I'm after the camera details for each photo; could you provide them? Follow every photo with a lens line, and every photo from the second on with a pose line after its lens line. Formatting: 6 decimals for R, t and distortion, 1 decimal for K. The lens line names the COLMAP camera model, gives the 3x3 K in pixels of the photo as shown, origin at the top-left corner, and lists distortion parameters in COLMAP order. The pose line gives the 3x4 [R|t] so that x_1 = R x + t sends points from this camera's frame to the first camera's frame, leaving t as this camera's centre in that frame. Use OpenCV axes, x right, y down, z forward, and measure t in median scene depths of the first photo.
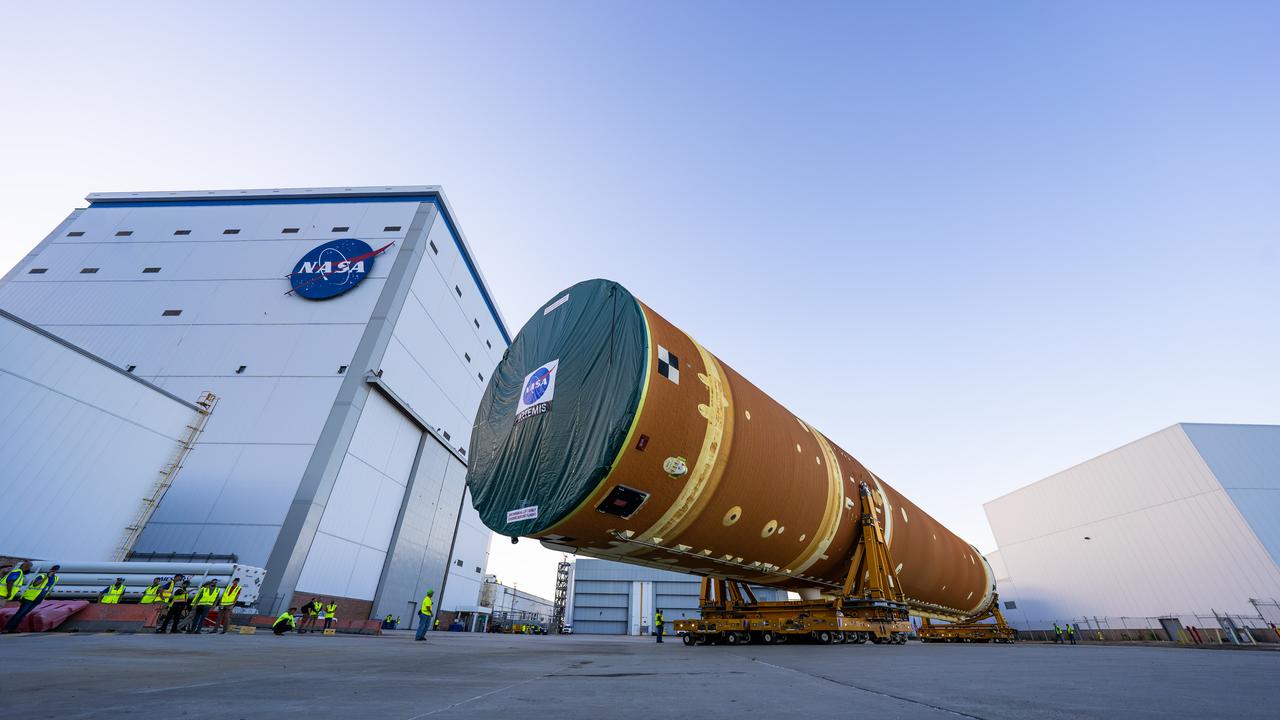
lens RADIAL K [[445.9, 0, 641.7], [0, 445.9, 355.9], [0, 0, 1]] dist [-0.021490, 0.005380]
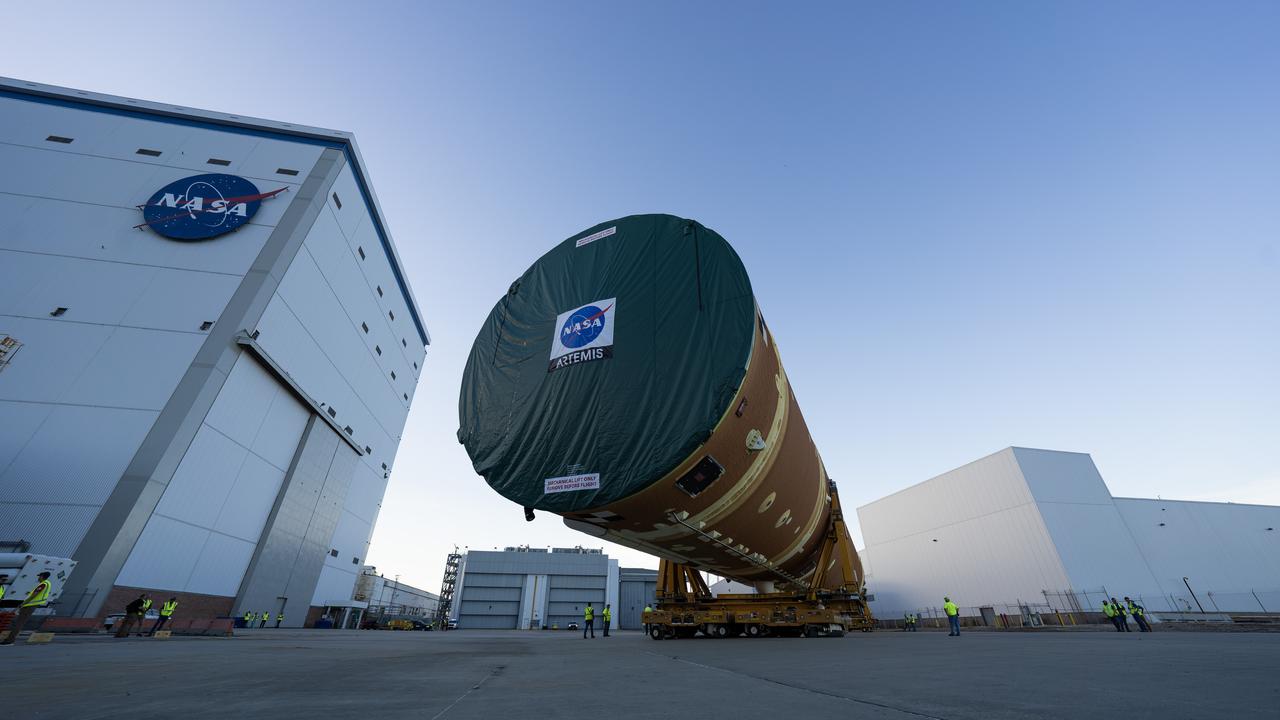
lens RADIAL K [[445.9, 0, 642.5], [0, 445.9, 355.5], [0, 0, 1]] dist [-0.021490, 0.005380]
pose [[0.976708, 0.096890, 0.191453, -0.011619], [-0.098893, 0.995098, 0.000912, 0.004405], [-0.190426, -0.019824, 0.981501, 0.008184]]
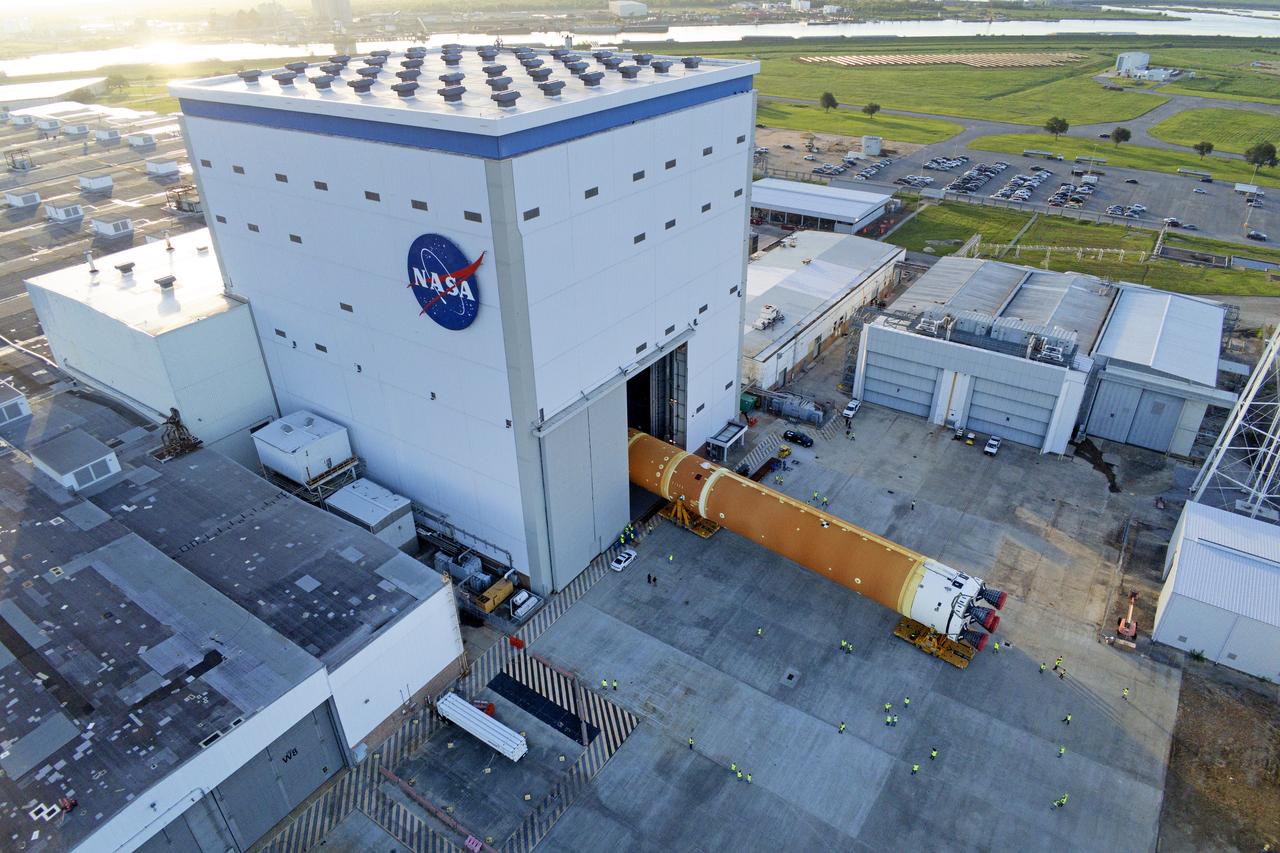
lens RADIAL K [[788.6, 0, 636.6], [0, 788.6, 434.2], [0, 0, 1]] dist [-0.036487, -0.000200]
pose [[0.839666, 0.245818, -0.484288, 0.422669], [0.317313, 0.501632, 0.804784, -1.295817], [0.440765, -0.829421, 0.343202, 0.511974]]
